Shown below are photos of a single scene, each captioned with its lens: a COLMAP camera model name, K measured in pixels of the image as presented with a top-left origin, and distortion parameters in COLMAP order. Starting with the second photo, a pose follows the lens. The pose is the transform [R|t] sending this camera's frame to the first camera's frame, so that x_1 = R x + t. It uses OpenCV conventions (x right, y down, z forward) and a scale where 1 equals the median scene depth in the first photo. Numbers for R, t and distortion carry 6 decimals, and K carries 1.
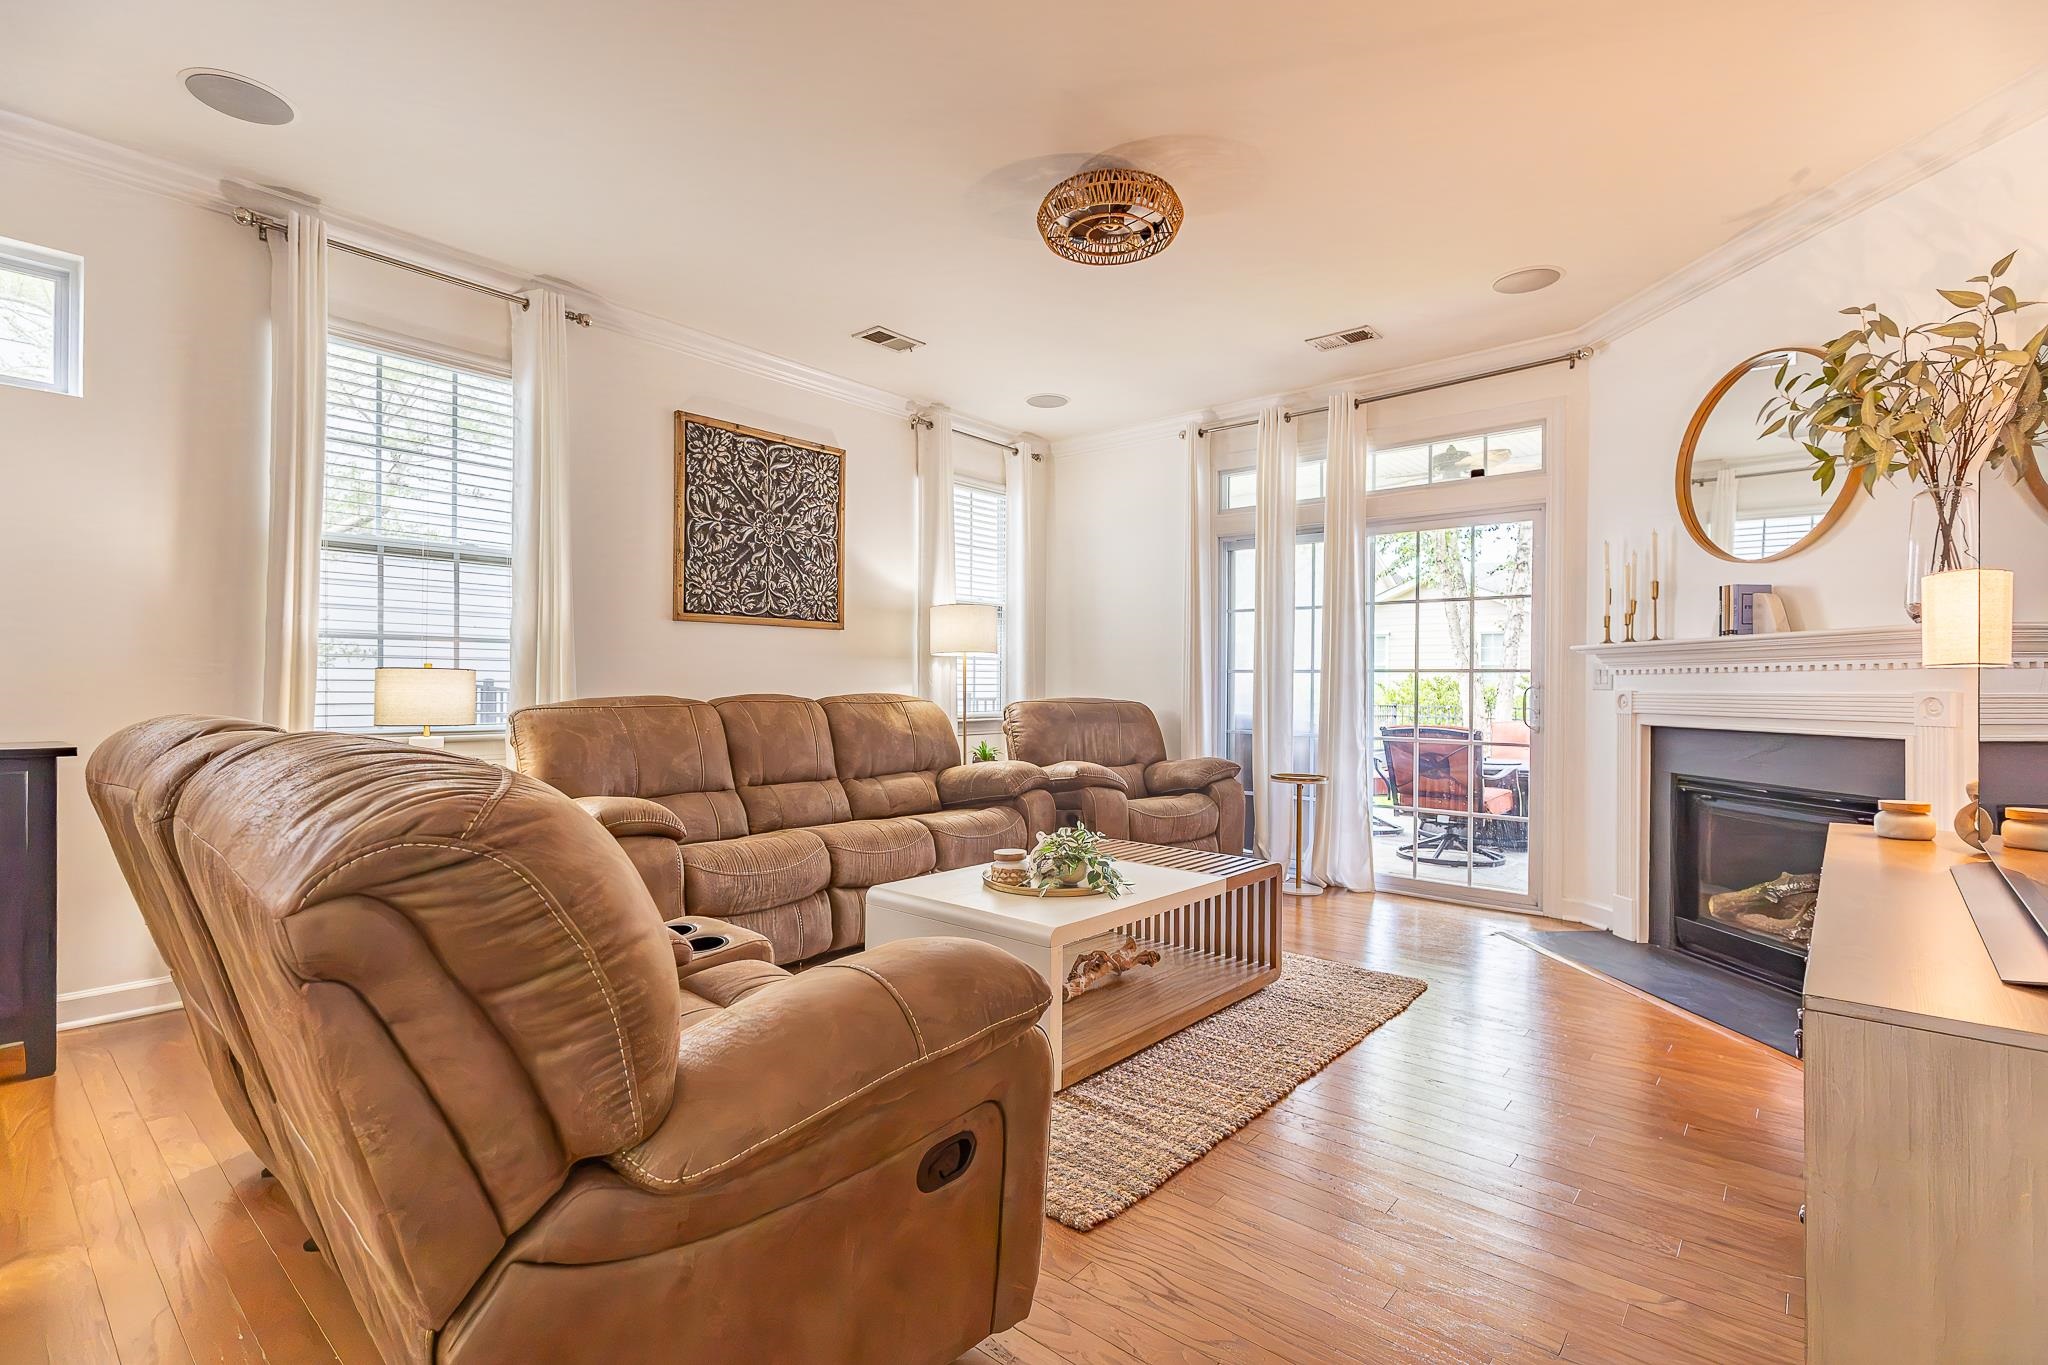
lens RADIAL K [[958.5, 0, 956.1], [0, 958.5, 688.6], [0, 0, 1]] dist [0.008846, -0.004802]
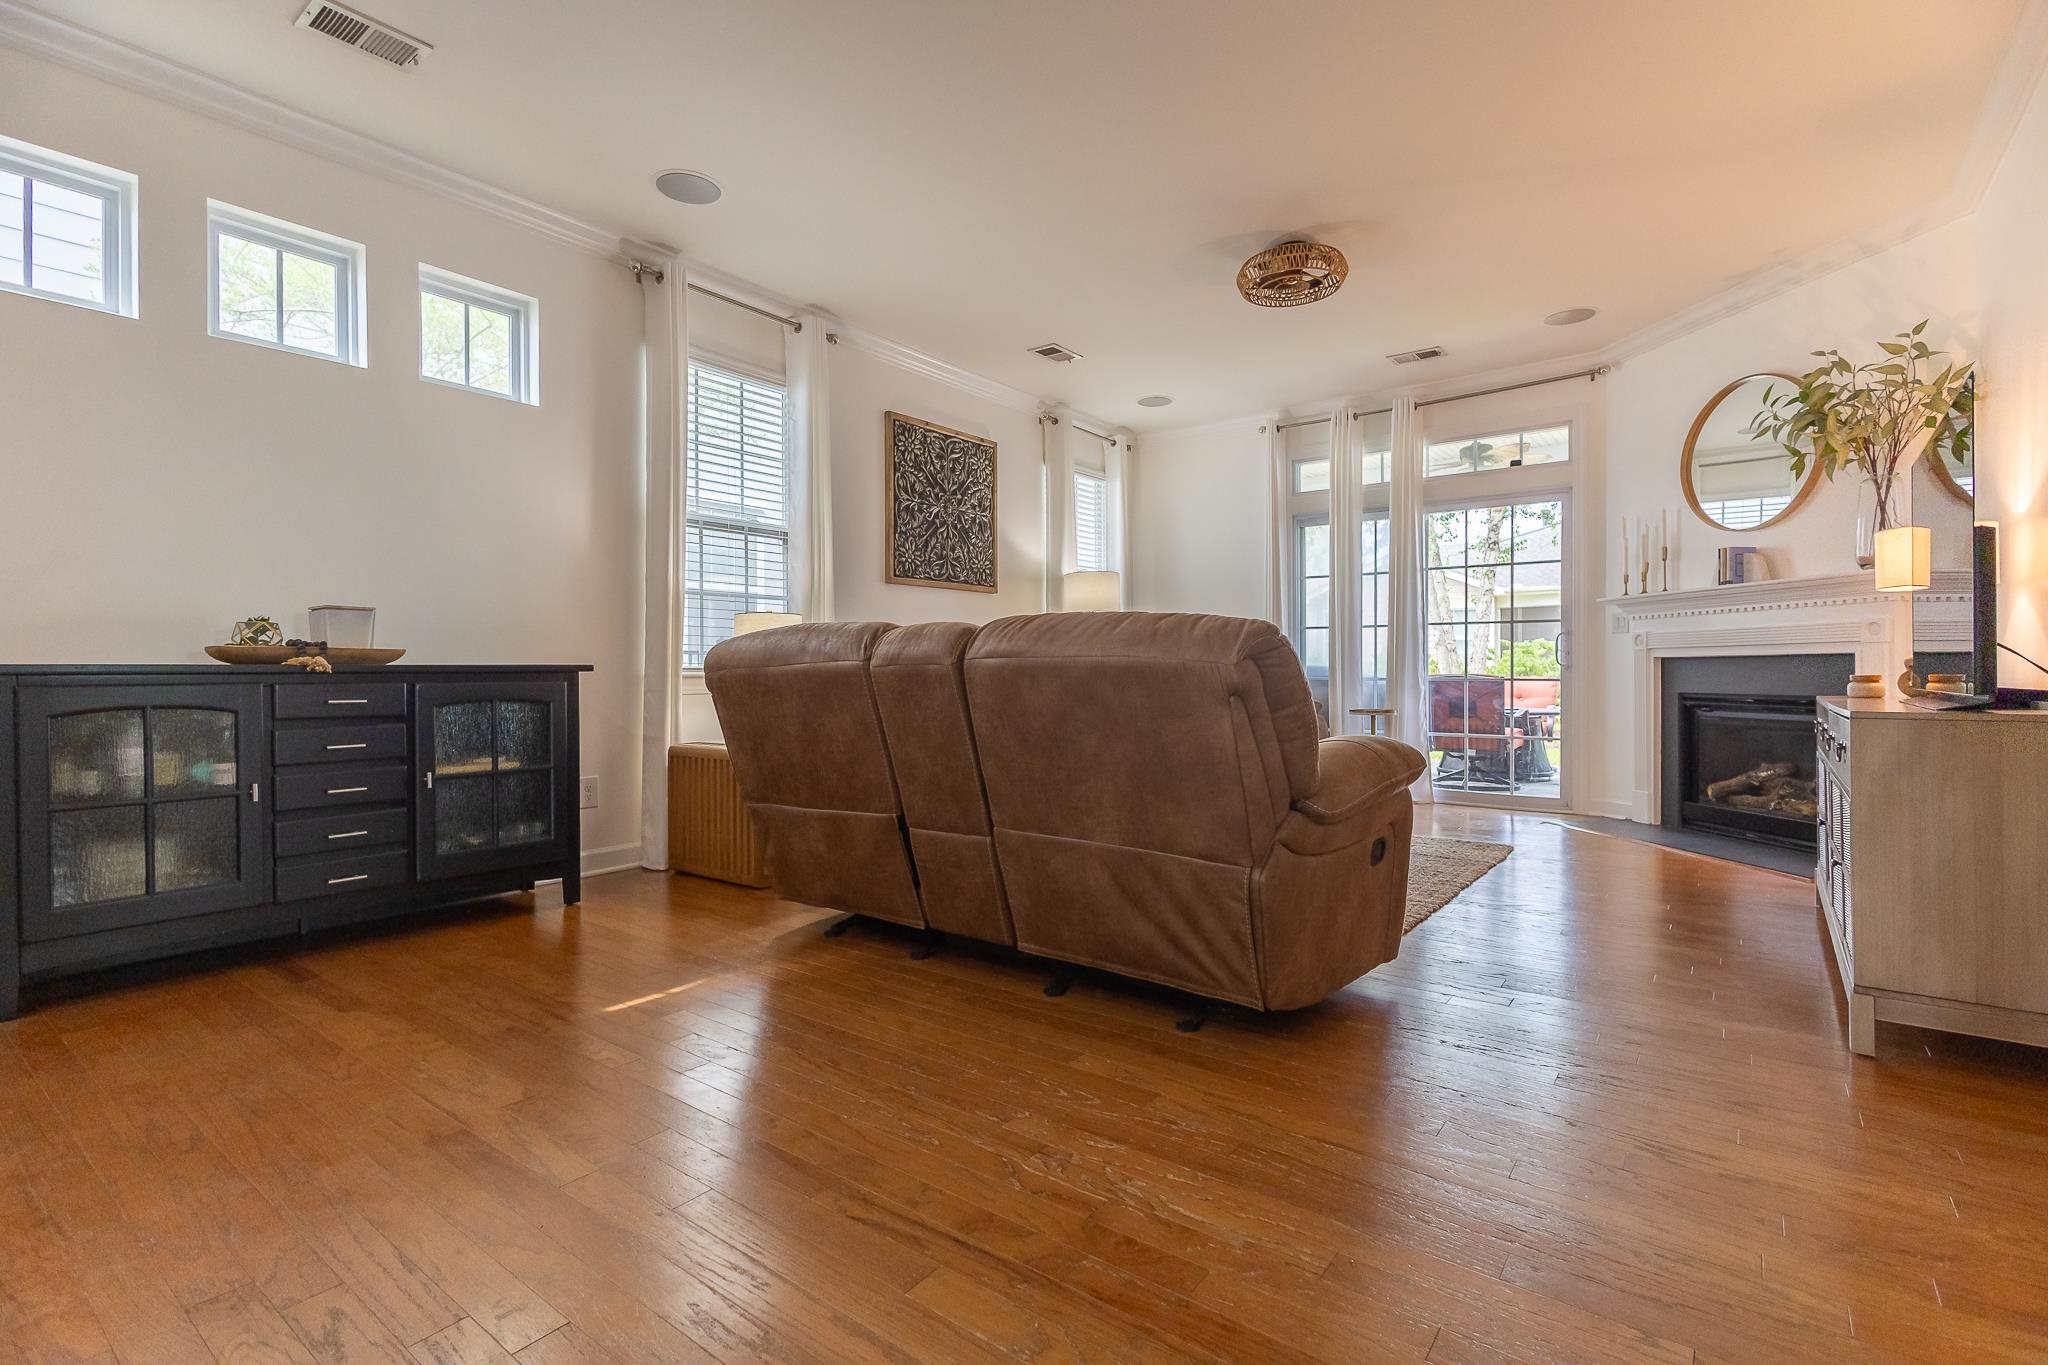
lens RADIAL K [[958.5, 0, 967.7], [0, 958.5, 675.2], [0, 0, 1]] dist [0.008846, -0.004802]
pose [[0.998373, -0.010382, 0.056074, -0.298907], [0.010291, 0.999945, 0.001919, 0.051530], [-0.056091, -0.001339, 0.998425, -0.257190]]
